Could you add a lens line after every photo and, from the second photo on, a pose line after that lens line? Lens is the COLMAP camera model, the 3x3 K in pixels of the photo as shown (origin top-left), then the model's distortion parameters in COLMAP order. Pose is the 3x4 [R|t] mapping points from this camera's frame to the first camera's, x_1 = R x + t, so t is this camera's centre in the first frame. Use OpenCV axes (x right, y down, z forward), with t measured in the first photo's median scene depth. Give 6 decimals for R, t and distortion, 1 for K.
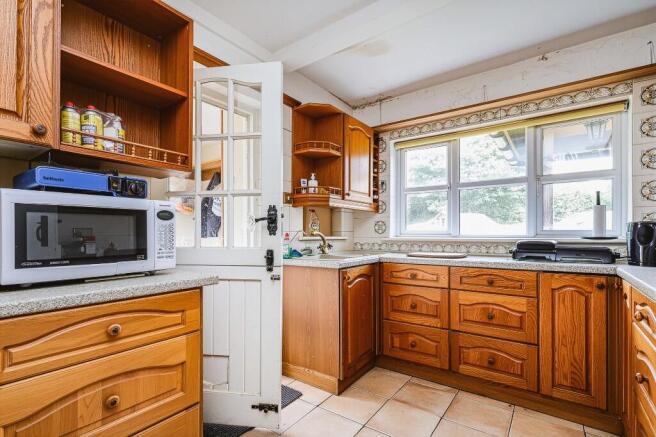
lens RADIAL K [[306.5, 0, 327.7], [0, 306.5, 232.1], [0, 0, 1]] dist [-0.000123, -0.000010]
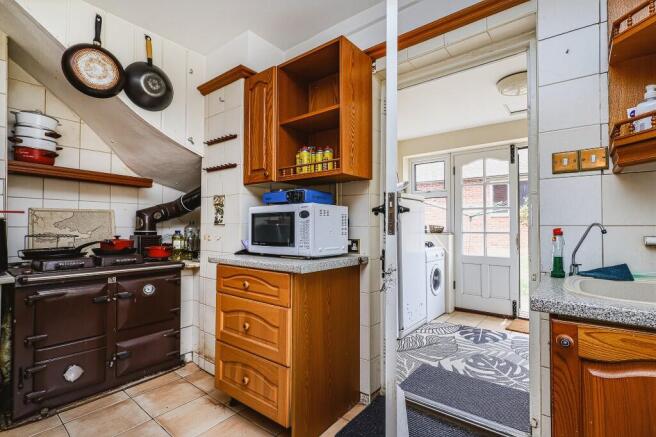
lens RADIAL K [[314.2, 0, 321.2], [0, 314.2, 217.9], [0, 0, 1]] dist [-0.000011, -0.000097]
pose [[-0.063485, -0.025071, -0.997668, 0.802520], [0.005205, 0.999662, -0.025452, -0.005251], [0.997969, -0.006809, -0.063333, 1.170602]]
